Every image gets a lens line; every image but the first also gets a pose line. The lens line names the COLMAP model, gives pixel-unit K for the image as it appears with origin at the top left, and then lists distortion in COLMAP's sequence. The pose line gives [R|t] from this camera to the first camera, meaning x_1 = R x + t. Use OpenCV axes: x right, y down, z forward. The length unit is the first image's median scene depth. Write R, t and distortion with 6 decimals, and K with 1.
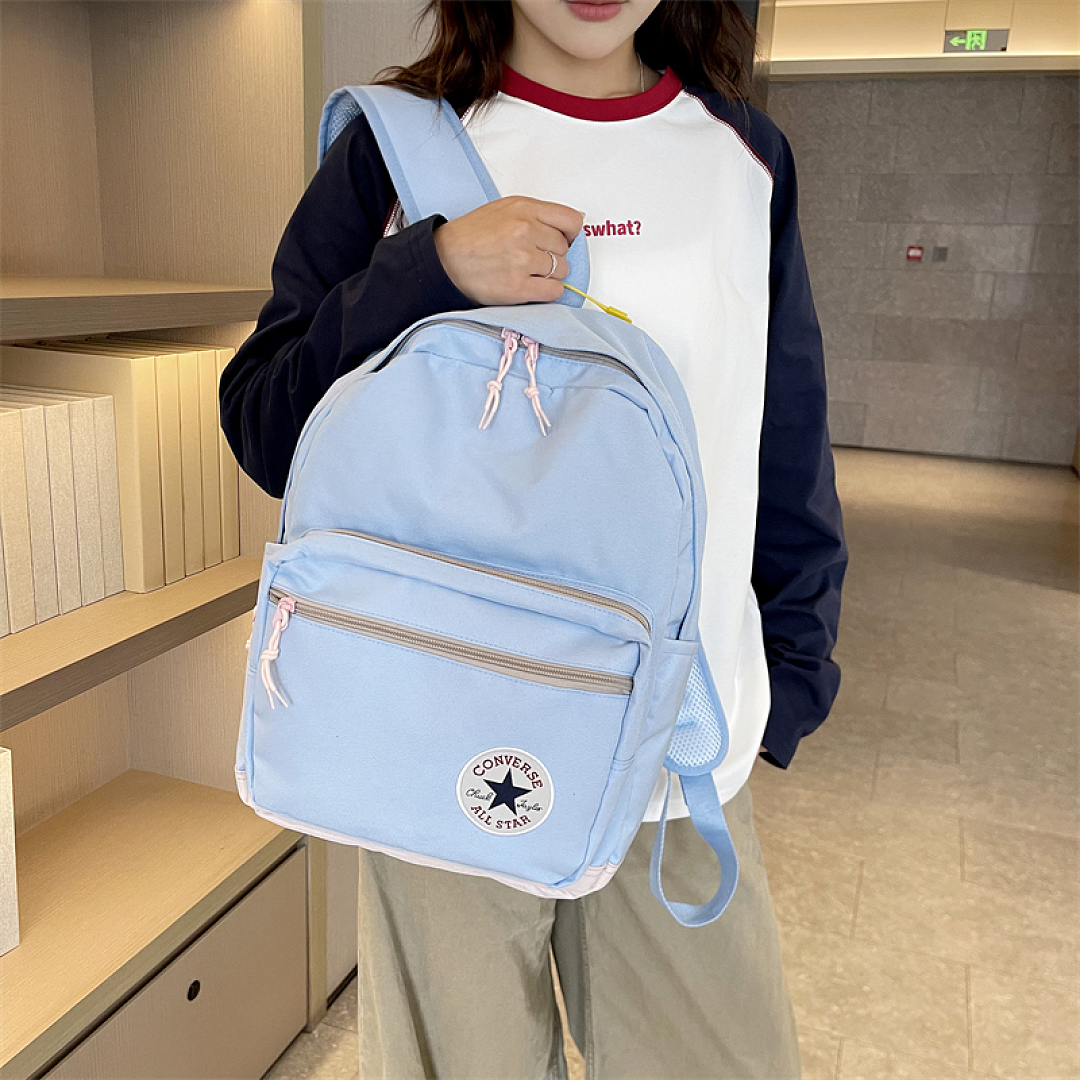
lens RADIAL K [[1104.3, 0, 524.6], [0, 1104.3, 543.8], [0, 0, 1]] dist [0.025882, 0.000000]
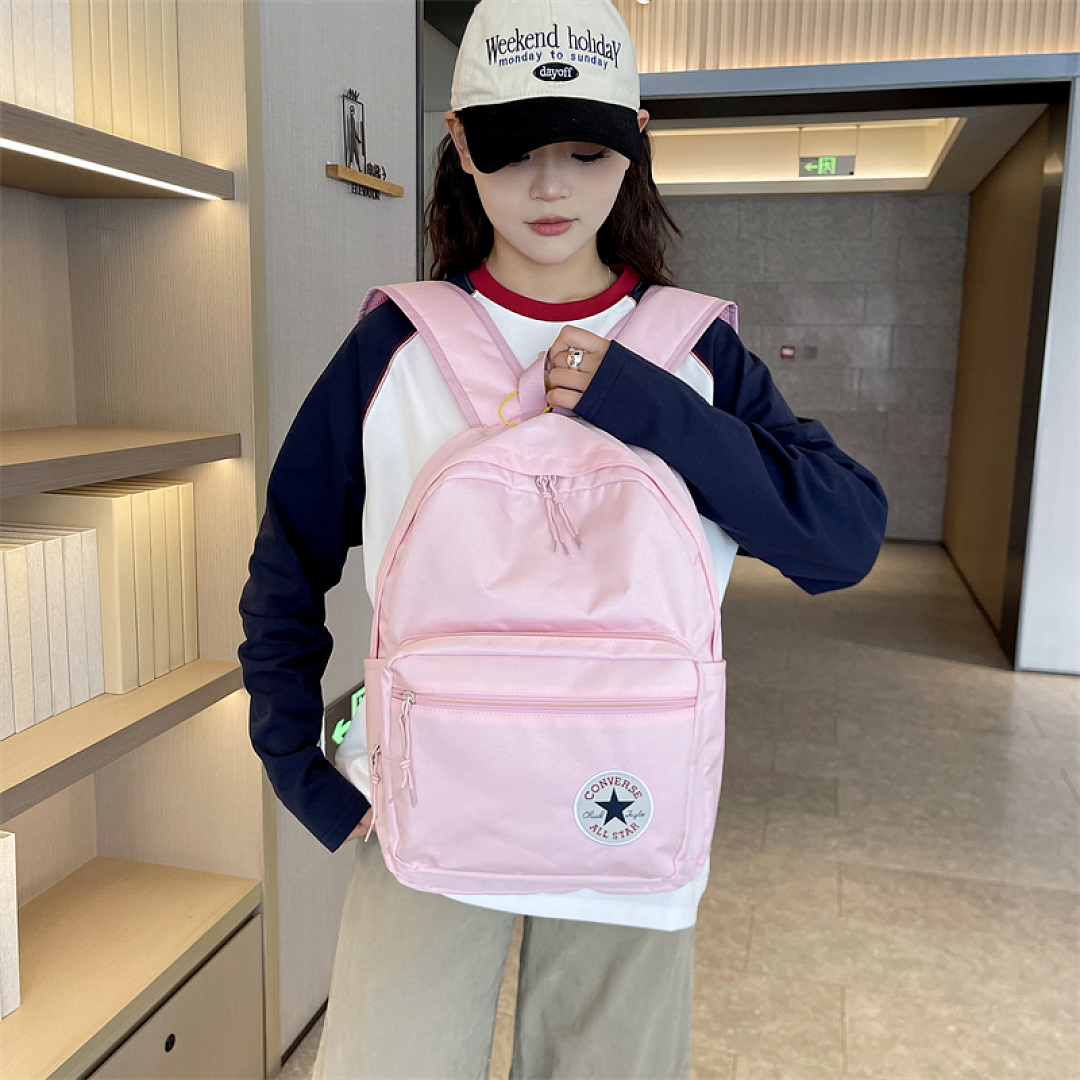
lens RADIAL K [[1104.3, 0, 530.2], [0, 1104.3, 541.2], [0, 0, 1]] dist [0.025882, 0.000000]
pose [[0.995491, -0.038236, 0.086814, -0.005208], [0.045335, 0.995655, -0.081334, -0.001048], [-0.083326, 0.084903, 0.992899, -0.125118]]
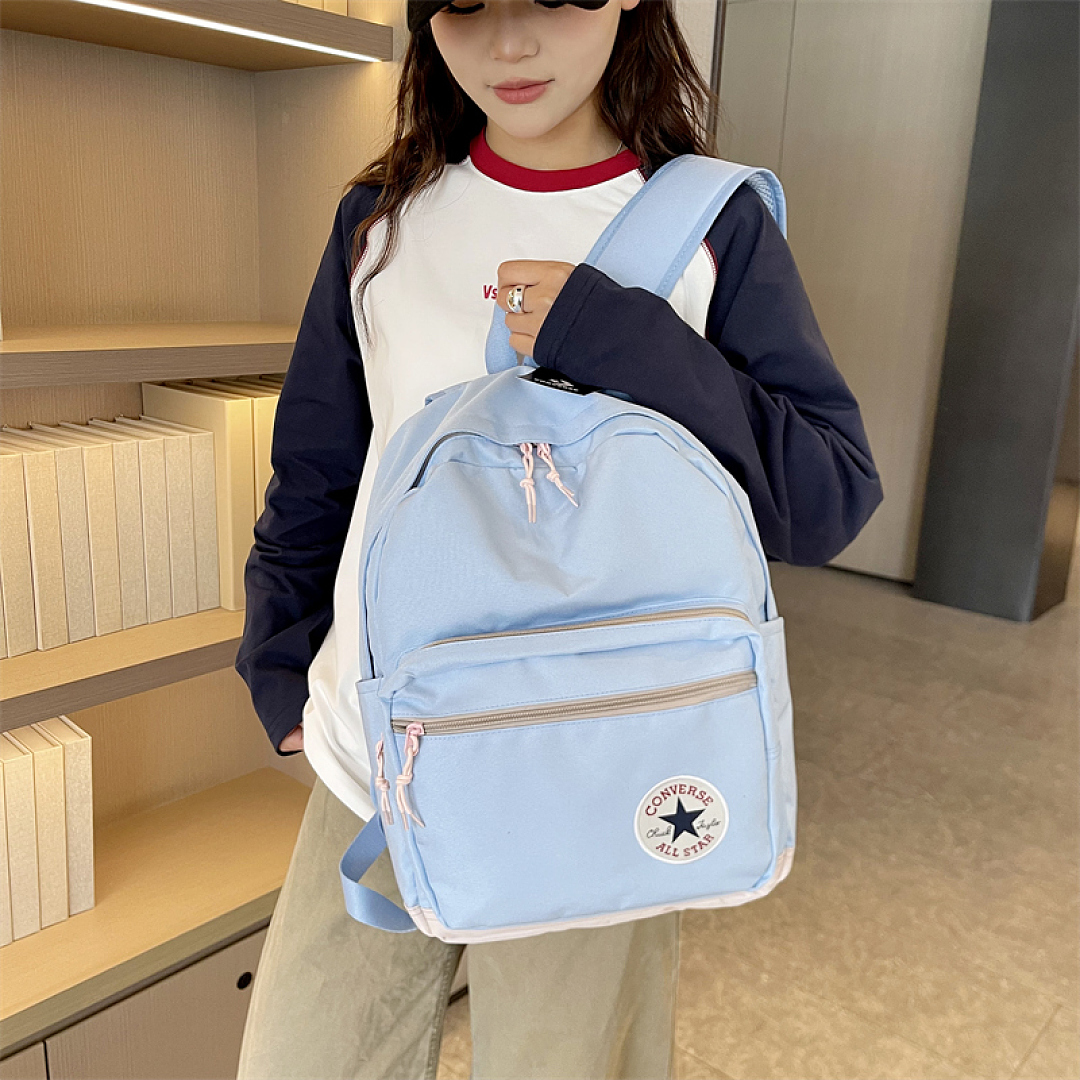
lens RADIAL K [[1104.3, 0, 529.2], [0, 1104.3, 548.0], [0, 0, 1]] dist [0.025882, 0.000000]
pose [[0.936128, 0.087064, -0.340710, 0.173873], [-0.092222, 0.995738, 0.001060, -0.026915], [0.339350, 0.030429, 0.940168, 0.036851]]
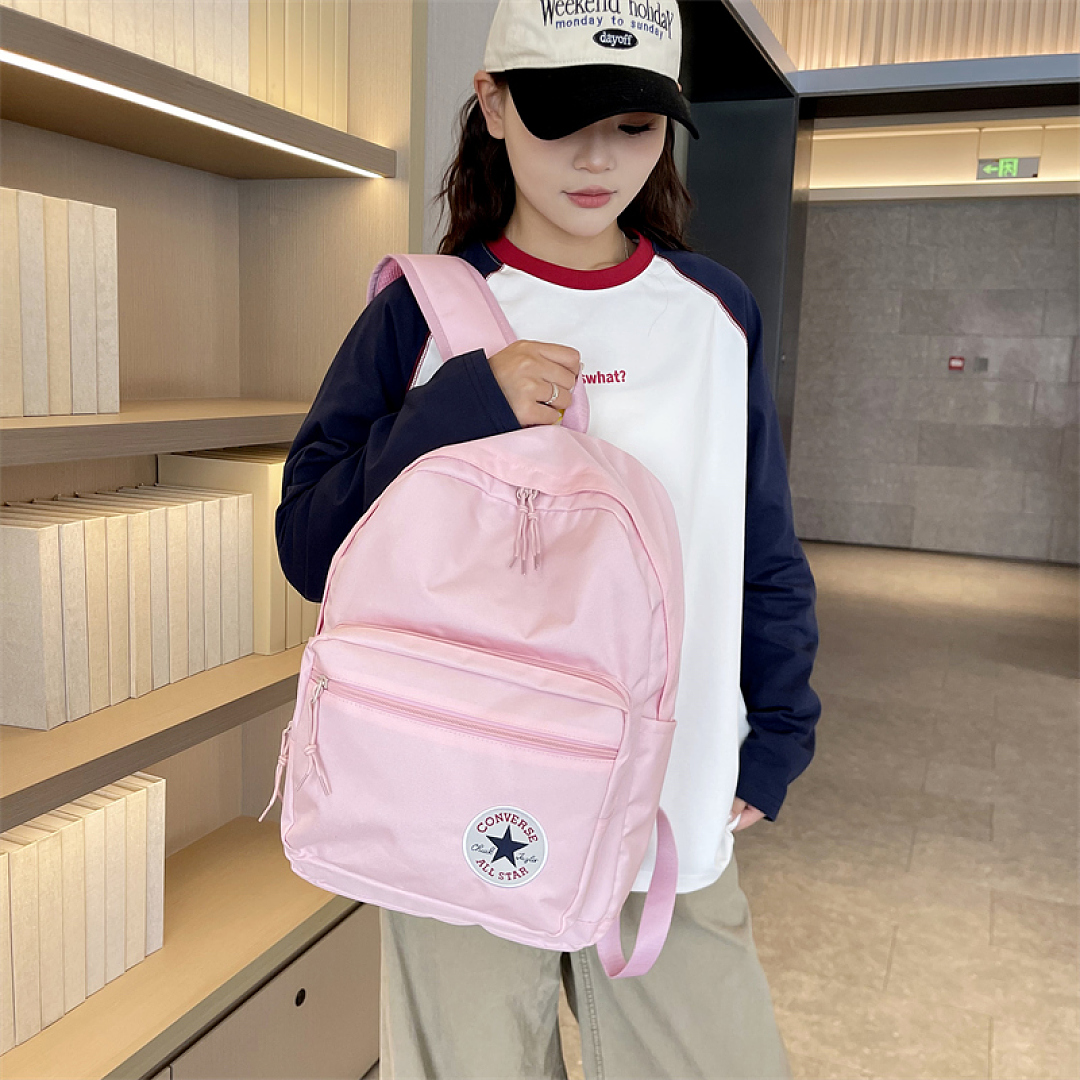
lens RADIAL K [[1104.3, 0, 529.2], [0, 1104.3, 543.1], [0, 0, 1]] dist [0.025882, 0.000000]
pose [[0.998923, 0.003153, -0.046283, -0.002473], [-0.007461, 0.995620, -0.093192, 0.019009], [0.045786, 0.093437, 0.994572, -0.116657]]
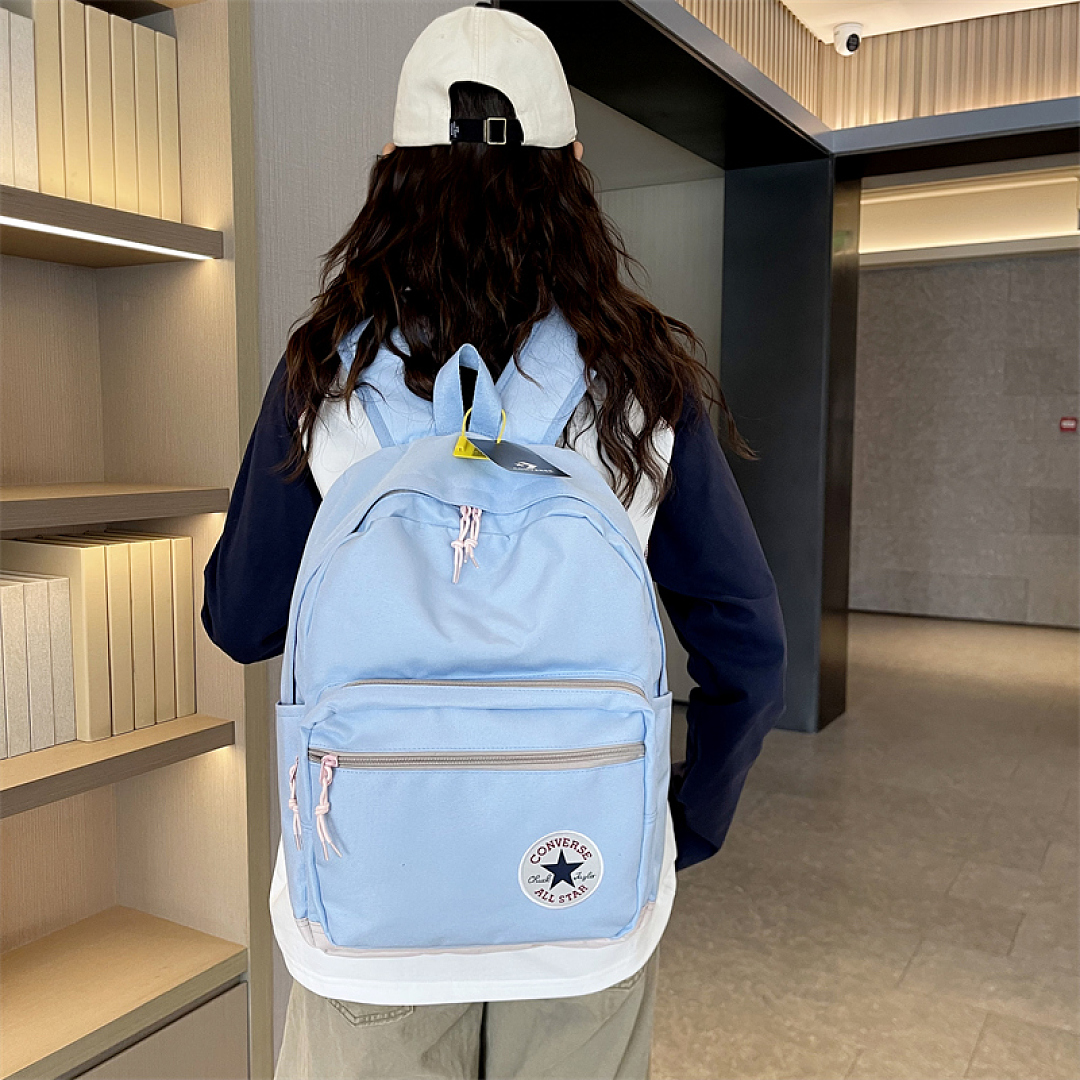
lens RADIAL K [[1104.3, 0, 520.6], [0, 1104.3, 553.2], [0, 0, 1]] dist [0.025882, 0.000000]
pose [[0.980938, -0.016366, -0.193630, 0.198898], [-0.013528, 0.988278, -0.152064, 0.010932], [0.193849, 0.151785, 0.969218, -0.055243]]
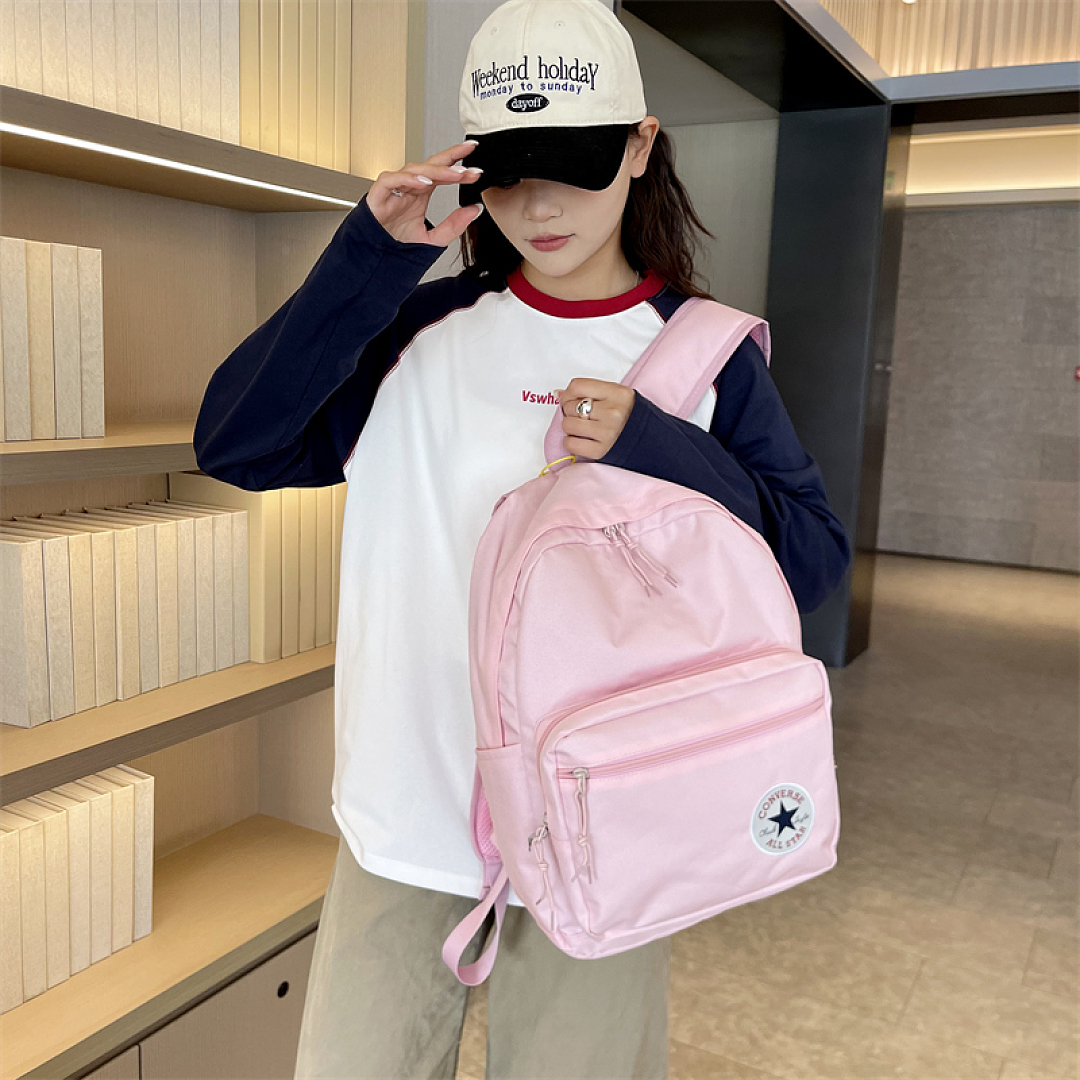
lens RADIAL K [[1104.3, 0, 529.0], [0, 1104.3, 545.2], [0, 0, 1]] dist [0.025882, 0.000000]
pose [[0.985461, 0.022257, -0.168440, 0.099107], [-0.038528, 0.994830, -0.093960, 0.009582], [0.165478, 0.099084, 0.981223, -0.126061]]
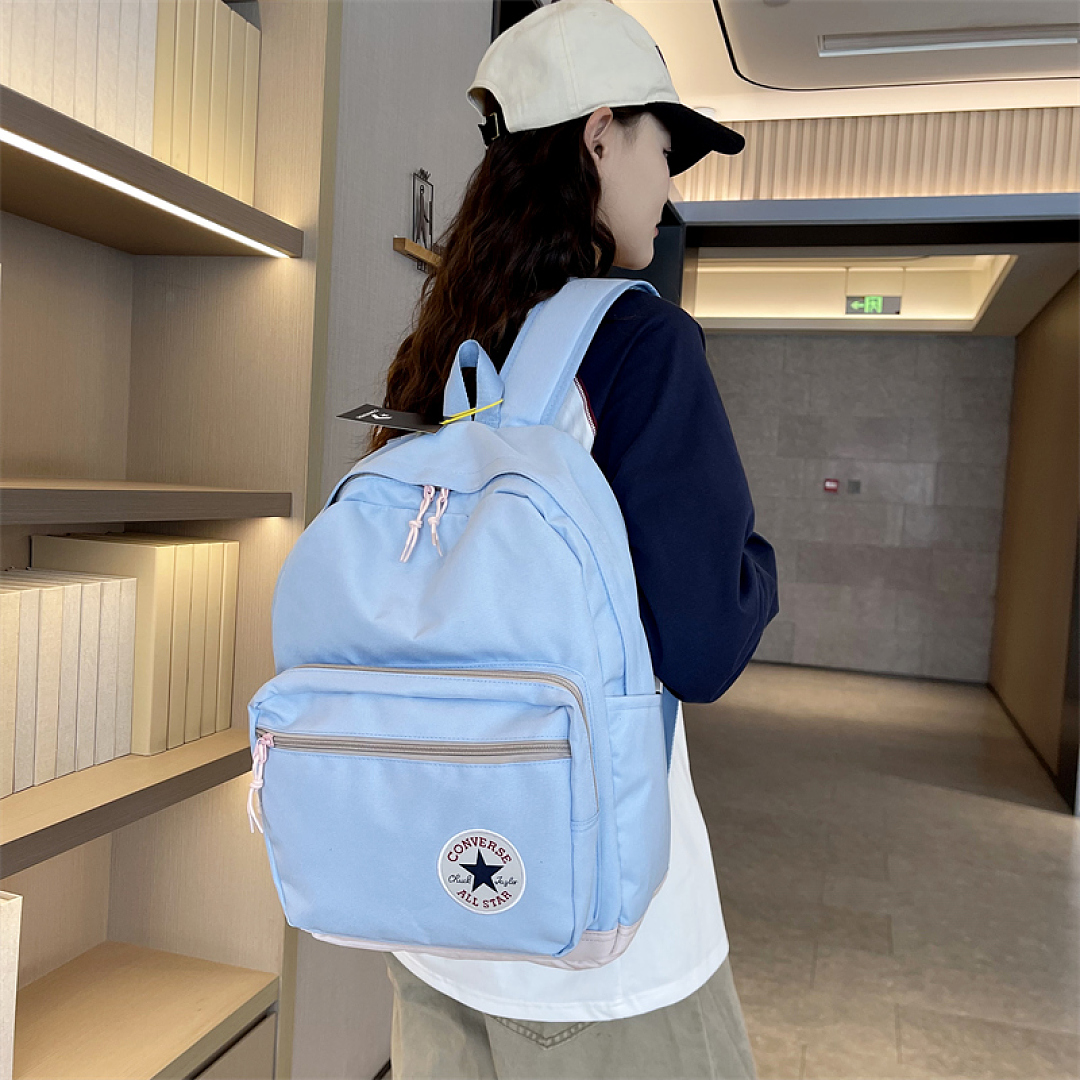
lens RADIAL K [[1104.3, 0, 530.9], [0, 1104.3, 549.5], [0, 0, 1]] dist [0.025882, 0.000000]
pose [[0.998079, 0.013470, 0.060469, -0.018552], [-0.001391, 0.980701, -0.195508, 0.033803], [-0.061935, 0.195049, 0.978836, -0.085932]]
